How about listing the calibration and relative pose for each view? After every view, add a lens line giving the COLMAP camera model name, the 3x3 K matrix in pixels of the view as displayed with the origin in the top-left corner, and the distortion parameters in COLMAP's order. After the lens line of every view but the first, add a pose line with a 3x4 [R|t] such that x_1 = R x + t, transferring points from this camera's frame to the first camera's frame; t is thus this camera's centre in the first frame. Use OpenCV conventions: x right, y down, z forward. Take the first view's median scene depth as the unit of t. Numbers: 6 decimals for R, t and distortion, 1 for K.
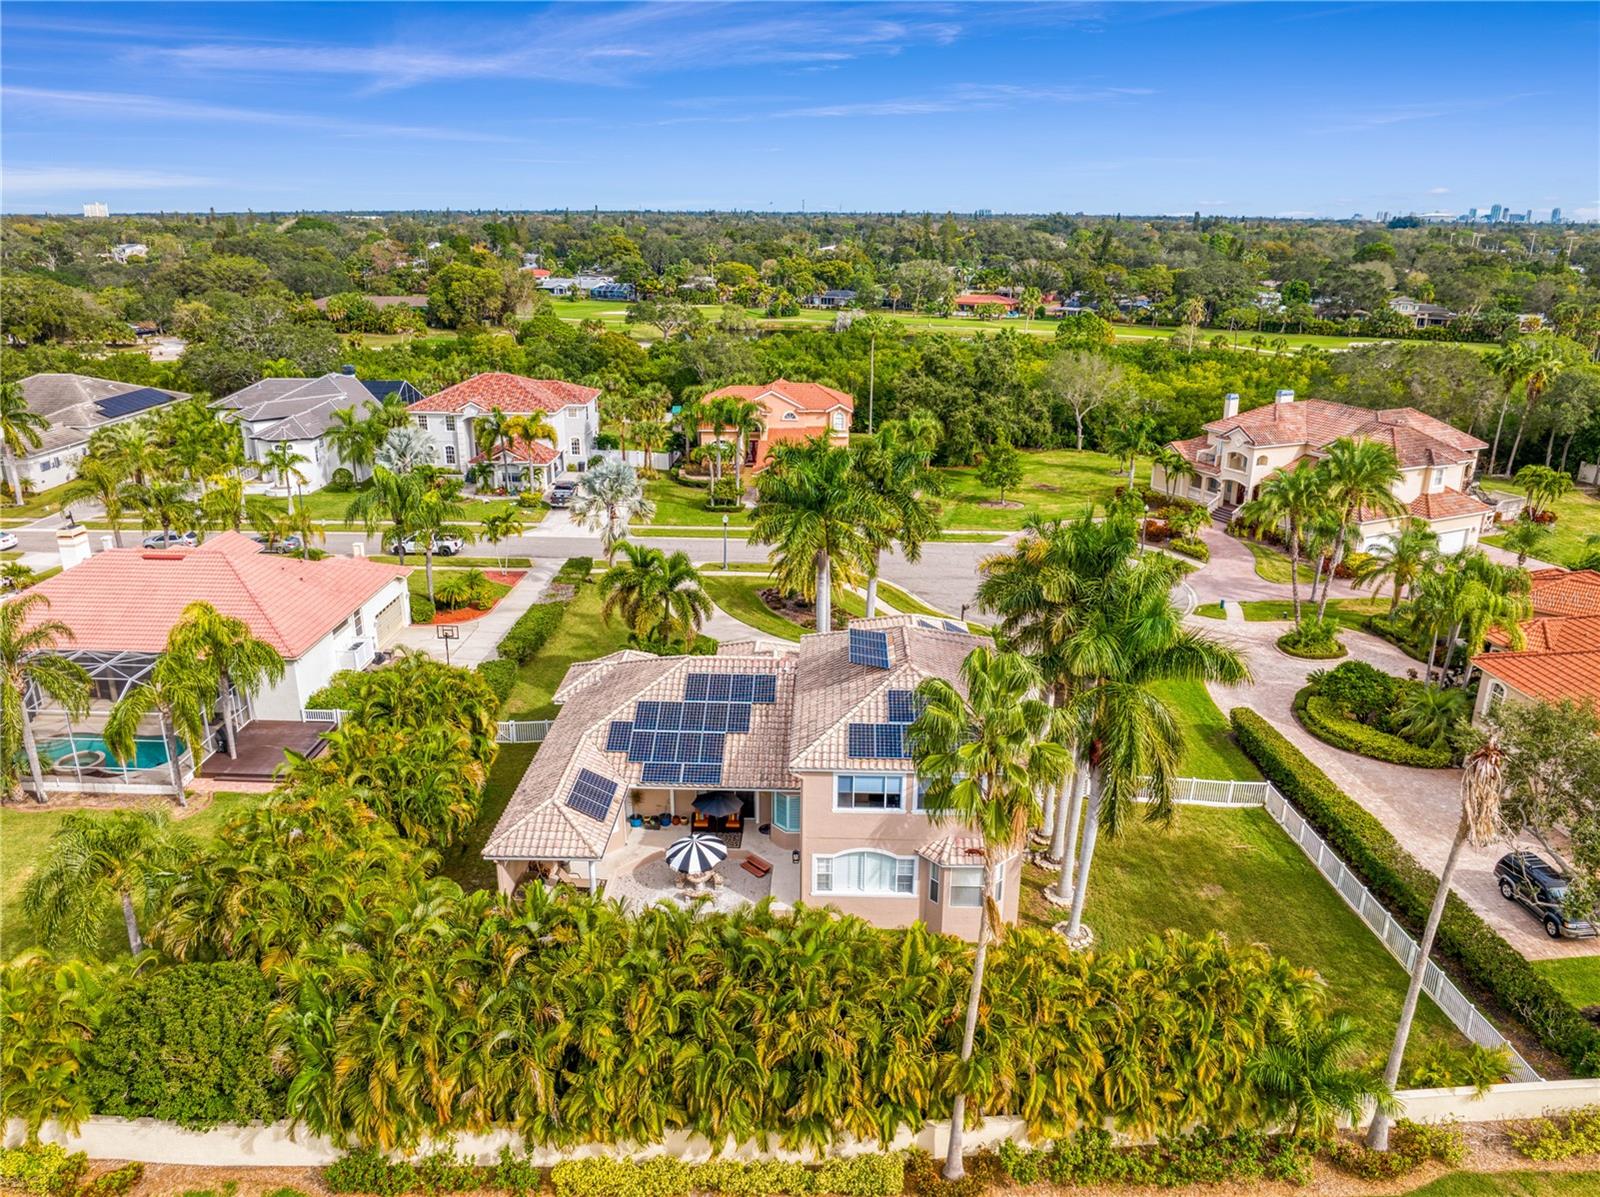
lens RADIAL K [[1119.2, 0, 800.0], [0, 1119.2, 598.5], [0, 0, 1]] dist [-0.045413, 0.002886]
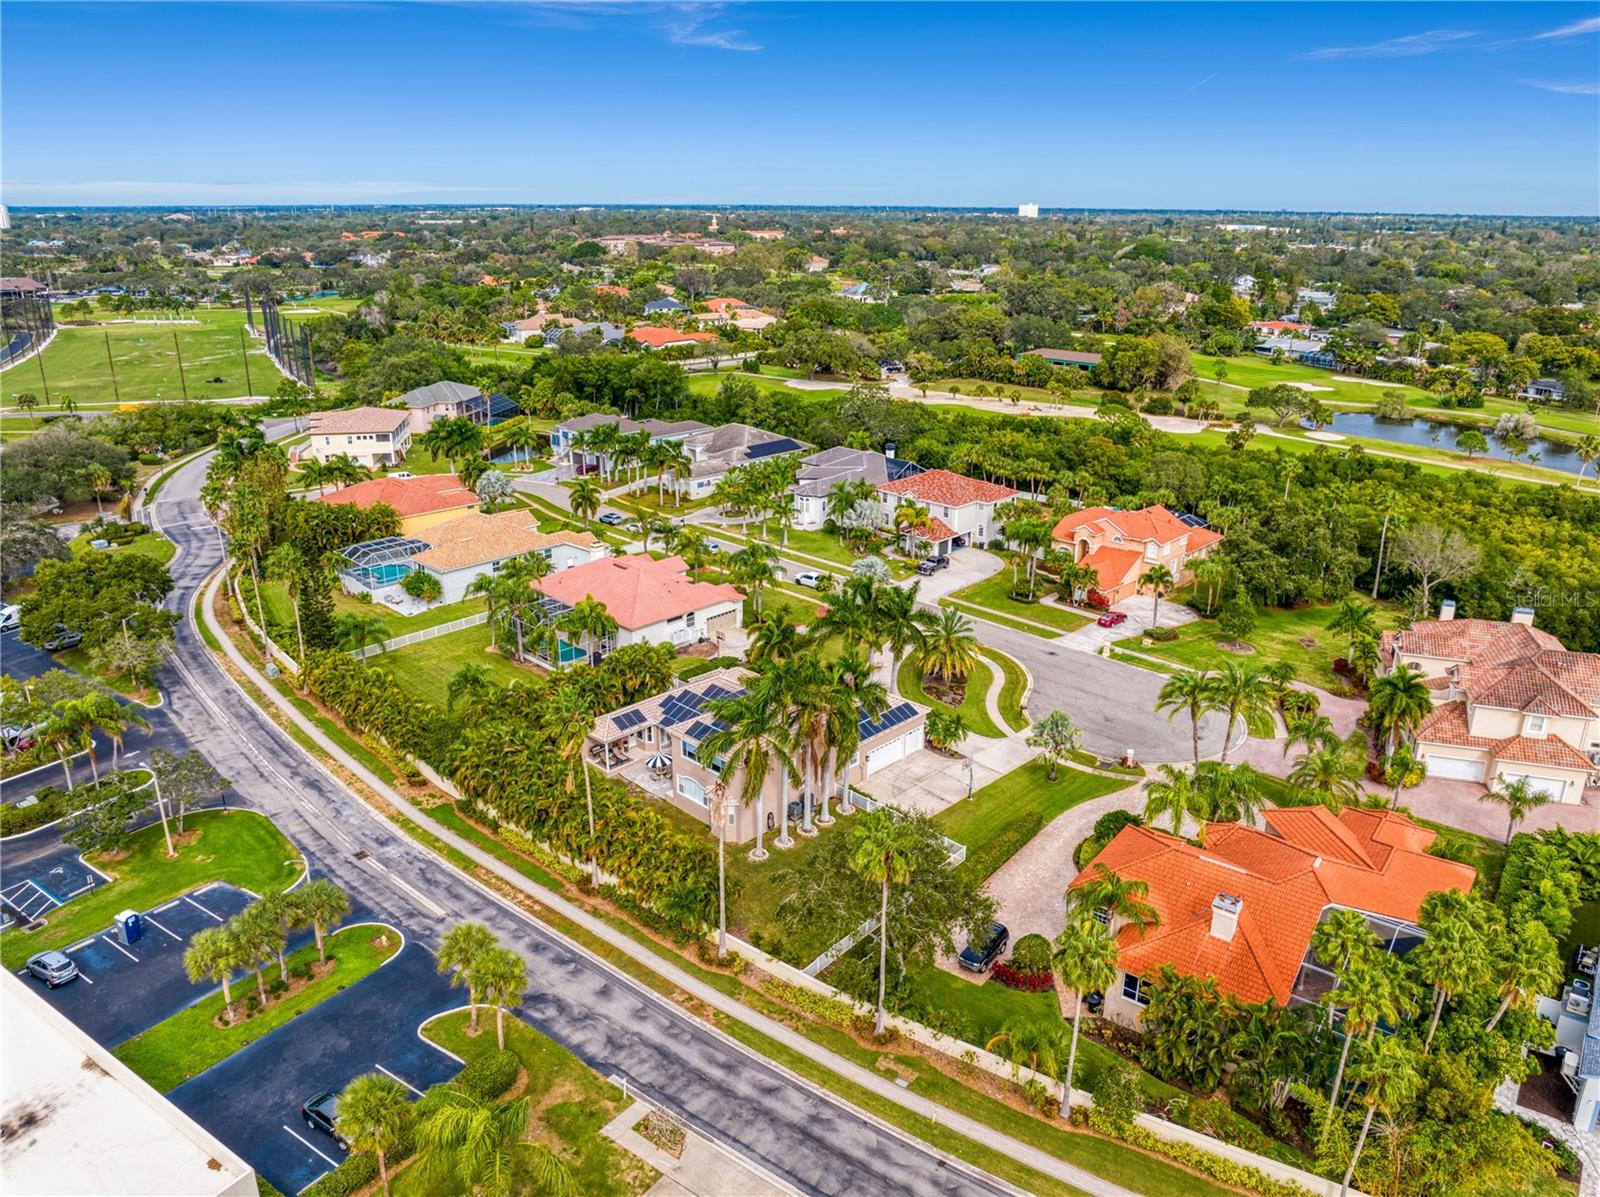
lens RADIAL K [[1119.2, 0, 800.0], [0, 1119.2, 598.5], [0, 0, 1]] dist [-0.045413, 0.002886]
pose [[0.730521, 0.220995, -0.646143, 0.584421], [-0.218681, 0.972067, 0.085231, -0.131474], [0.646930, 0.079036, 0.758442, -0.201459]]
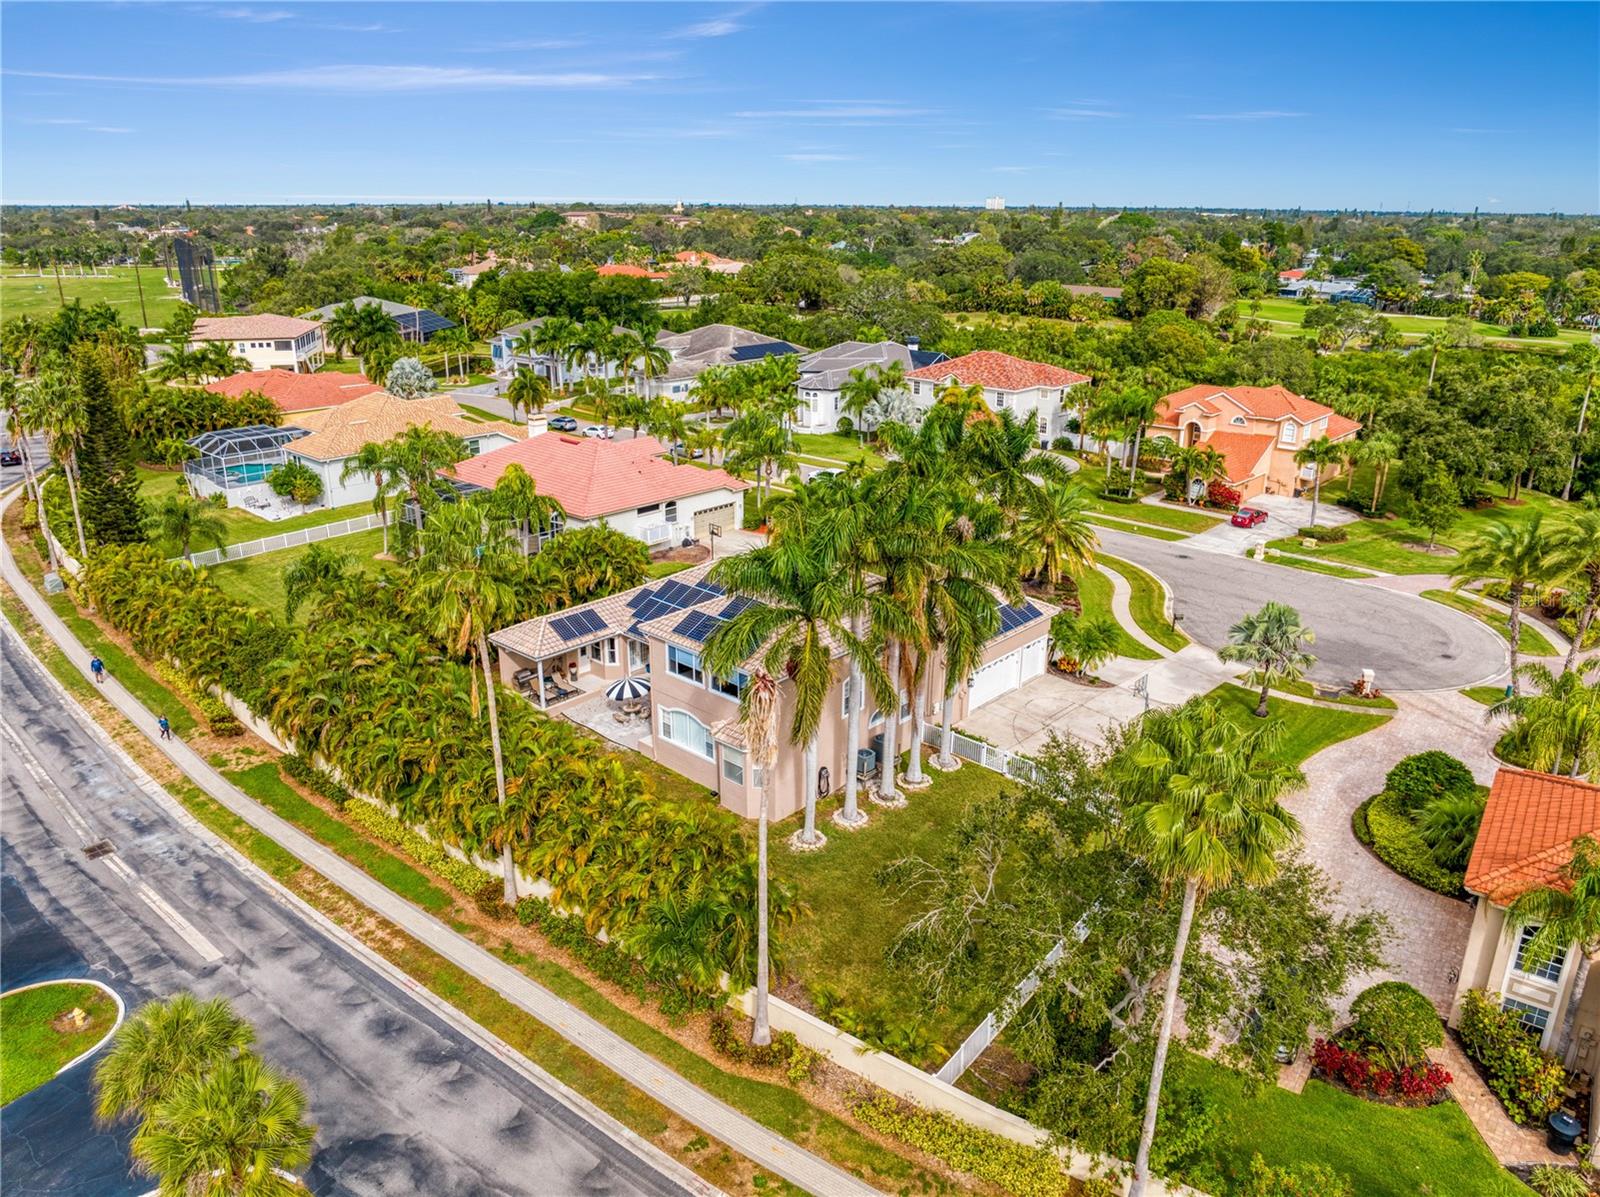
lens RADIAL K [[1119.2, 0, 800.0], [0, 1119.2, 598.5], [0, 0, 1]] dist [-0.045413, 0.002886]
pose [[0.751599, 0.214048, -0.623925, 0.345460], [-0.213343, 0.973929, 0.077123, -0.007950], [0.624167, 0.075144, 0.777669, 0.040159]]
